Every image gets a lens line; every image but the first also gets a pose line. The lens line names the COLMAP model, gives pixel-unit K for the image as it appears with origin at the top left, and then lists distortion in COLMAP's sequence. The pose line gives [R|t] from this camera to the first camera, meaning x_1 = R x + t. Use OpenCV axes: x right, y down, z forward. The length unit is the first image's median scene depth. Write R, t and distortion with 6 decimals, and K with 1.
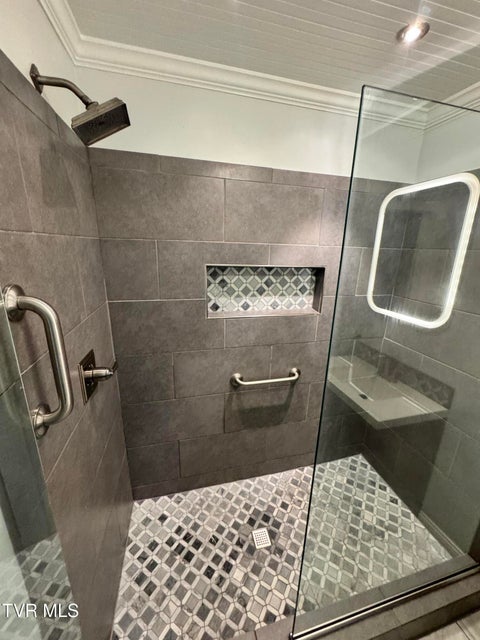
lens RADIAL K [[256.2, 0, 240.2], [0, 256.2, 320.3], [0, 0, 1]] dist [-0.002312, 0.000563]
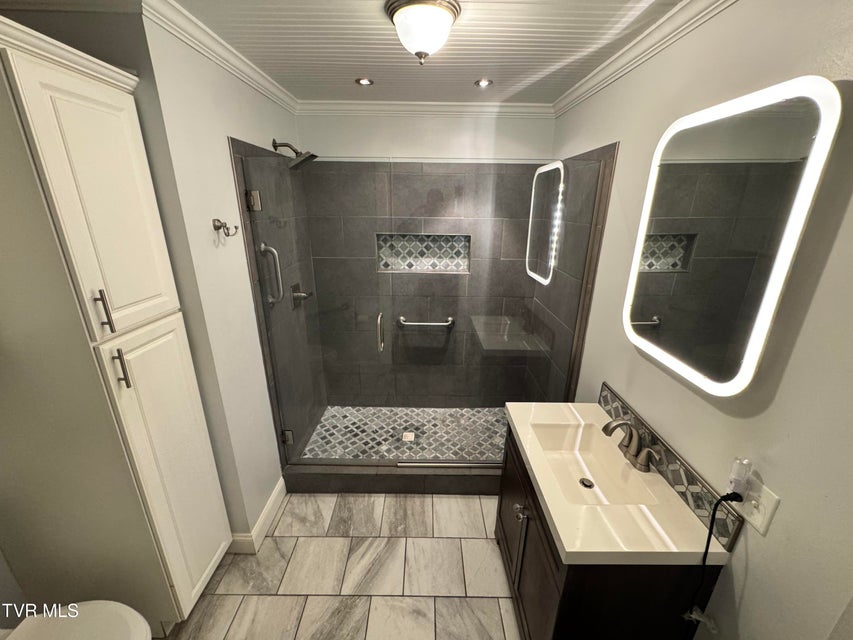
lens RADIAL K [[341.5, 0, 426.7], [0, 341.5, 319.4], [0, 0, 1]] dist [-0.002312, 0.000563]
pose [[0.966945, 0.062073, -0.247315, 0.564758], [-0.053340, 0.997699, 0.041861, 0.146307], [0.249344, -0.027286, 0.968030, -0.685196]]
